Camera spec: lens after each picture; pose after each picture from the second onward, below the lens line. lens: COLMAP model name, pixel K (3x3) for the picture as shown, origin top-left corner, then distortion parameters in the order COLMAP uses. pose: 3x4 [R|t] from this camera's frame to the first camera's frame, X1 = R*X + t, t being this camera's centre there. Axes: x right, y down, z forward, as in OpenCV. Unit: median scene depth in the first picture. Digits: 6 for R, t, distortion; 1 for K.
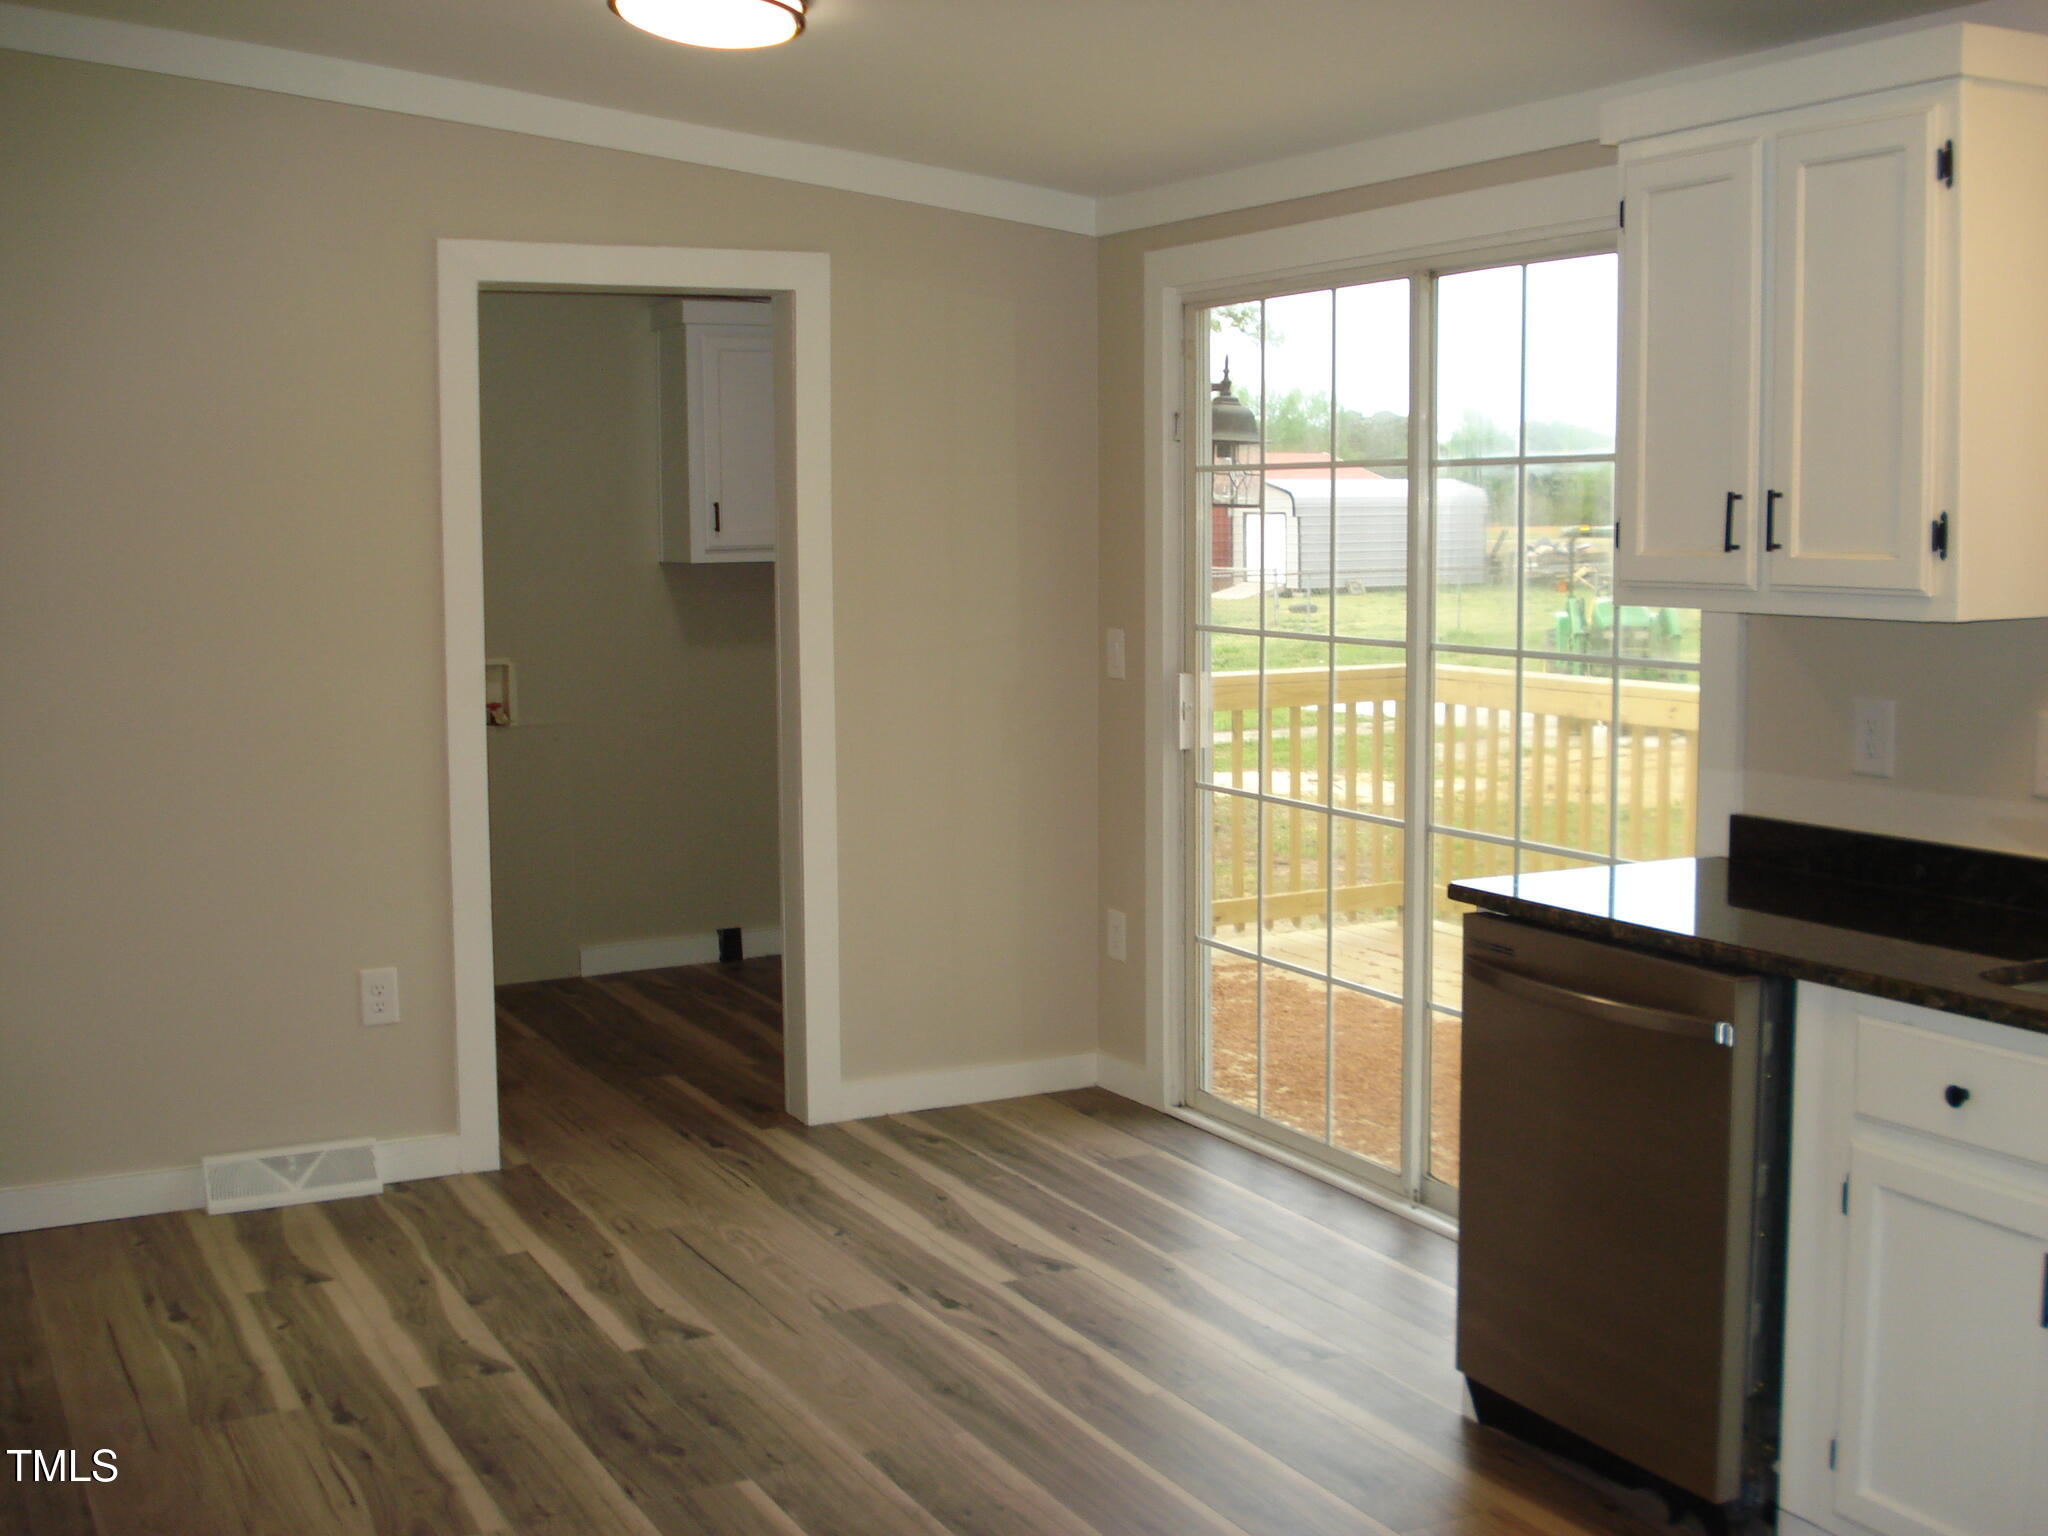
lens RADIAL K [[2282.5, 0, 1024.0], [0, 2282.5, 768.0], [0, 0, 1]] dist [-0.126177, 0.000290]
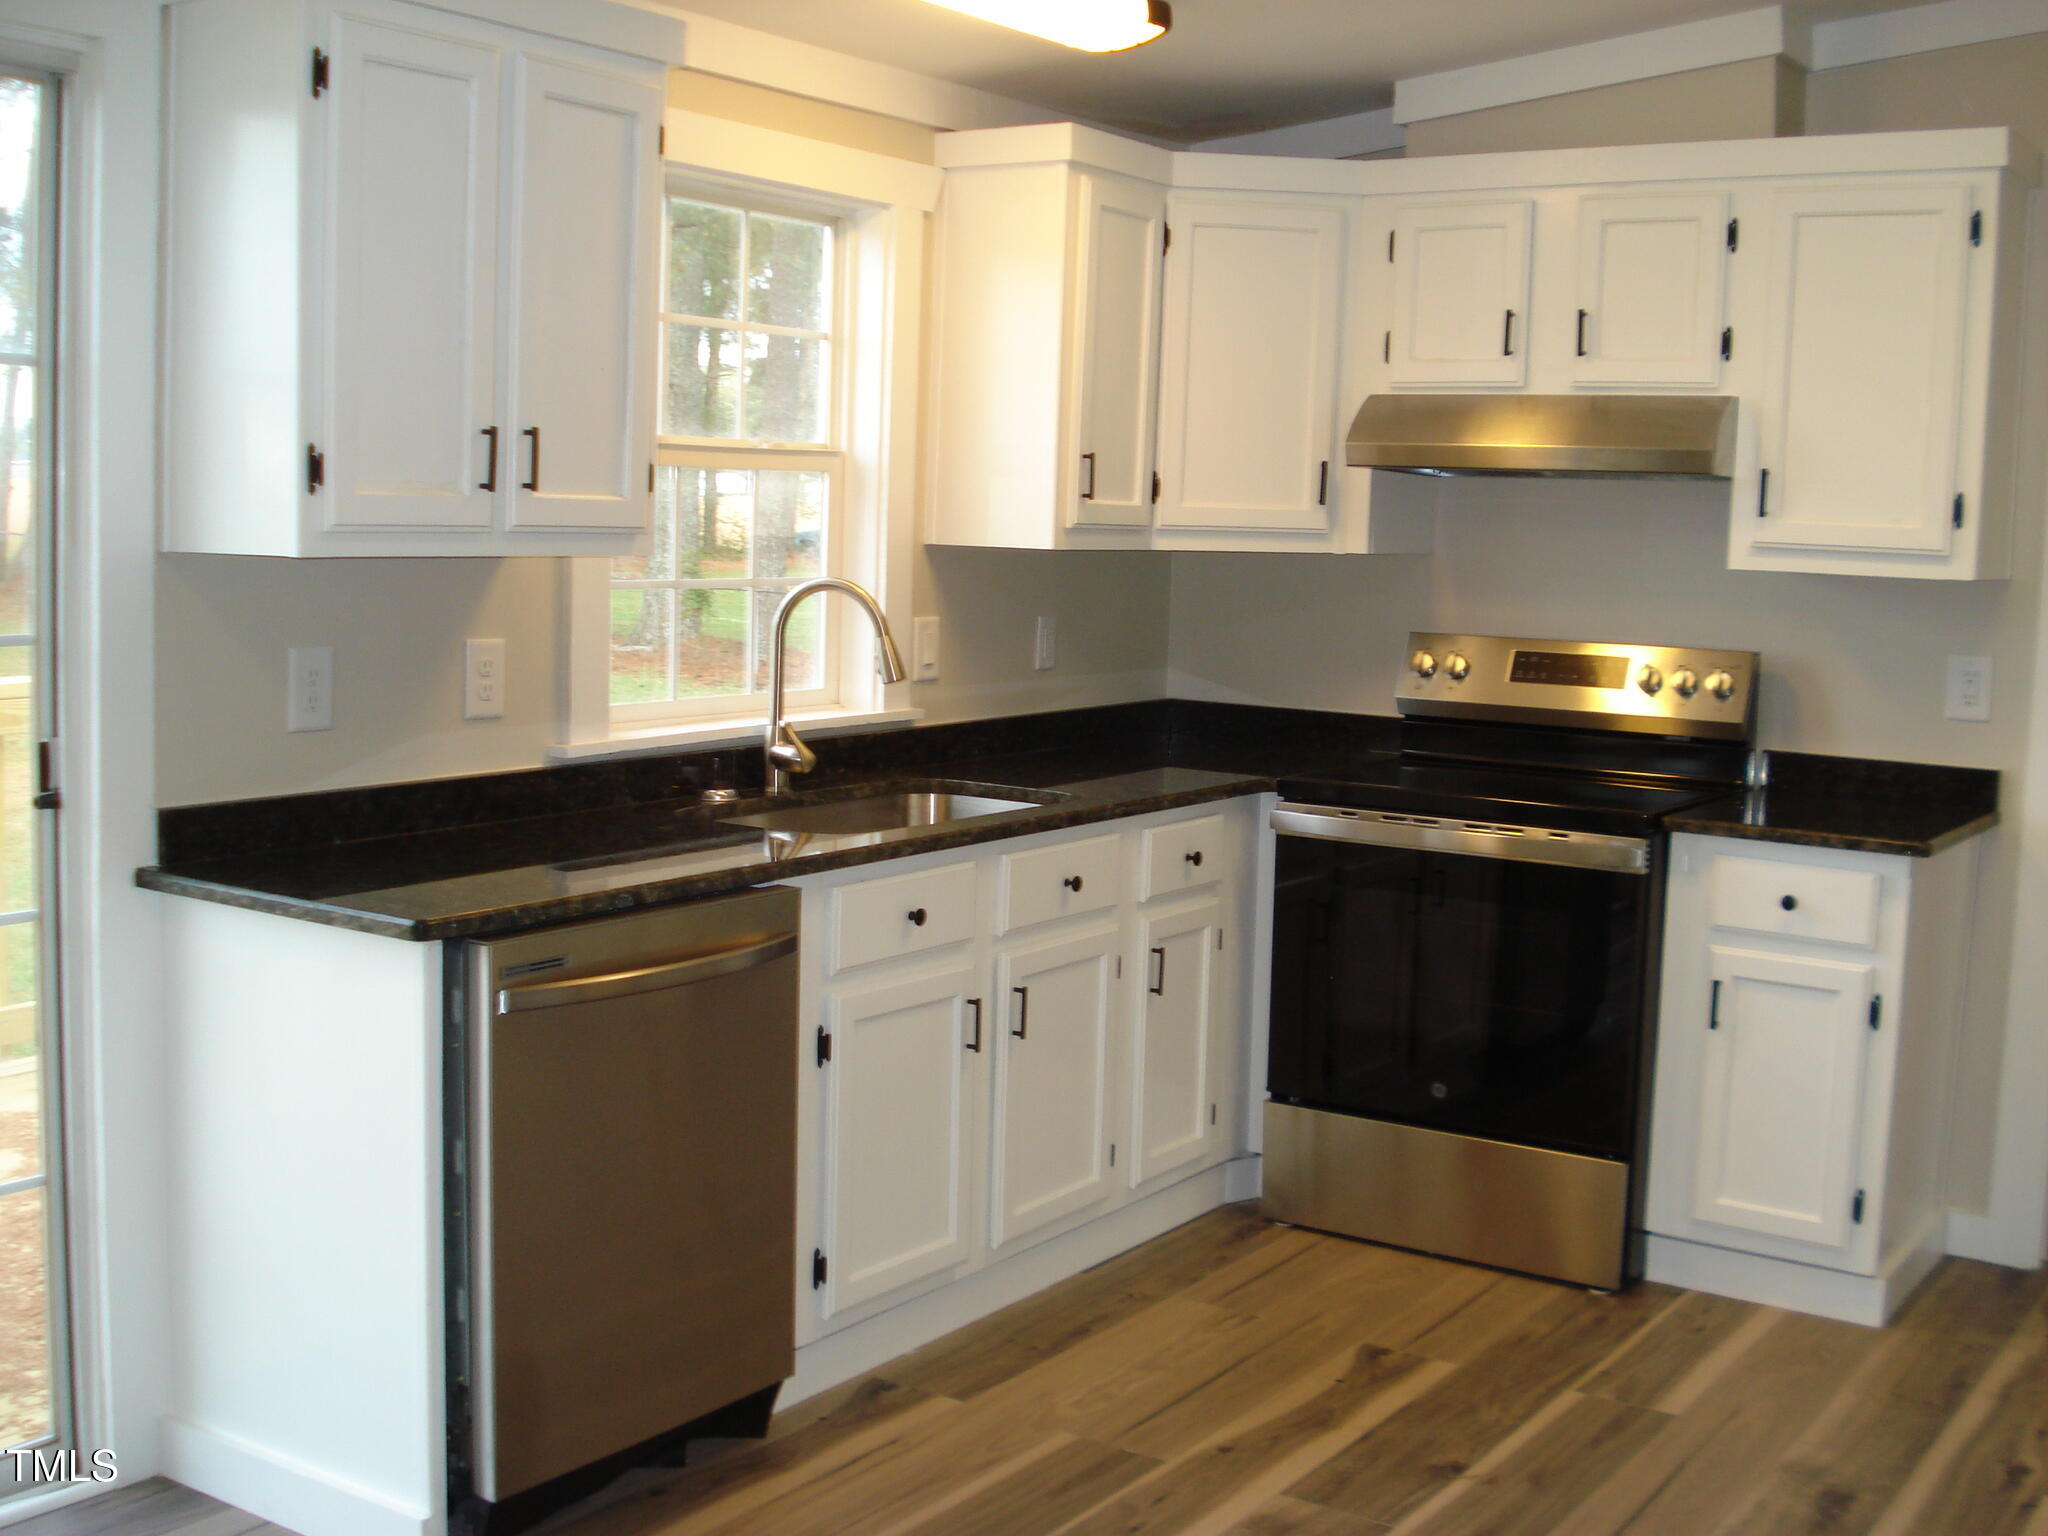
lens RADIAL K [[2282.5, 0, 1024.0], [0, 2282.5, 768.0], [0, 0, 1]] dist [-0.126177, 0.000290]
pose [[-0.458978, -0.126940, 0.879332, -0.847512], [0.056457, 0.983573, 0.171456, -0.156620], [-0.886652, 0.128339, -0.444272, 1.459757]]
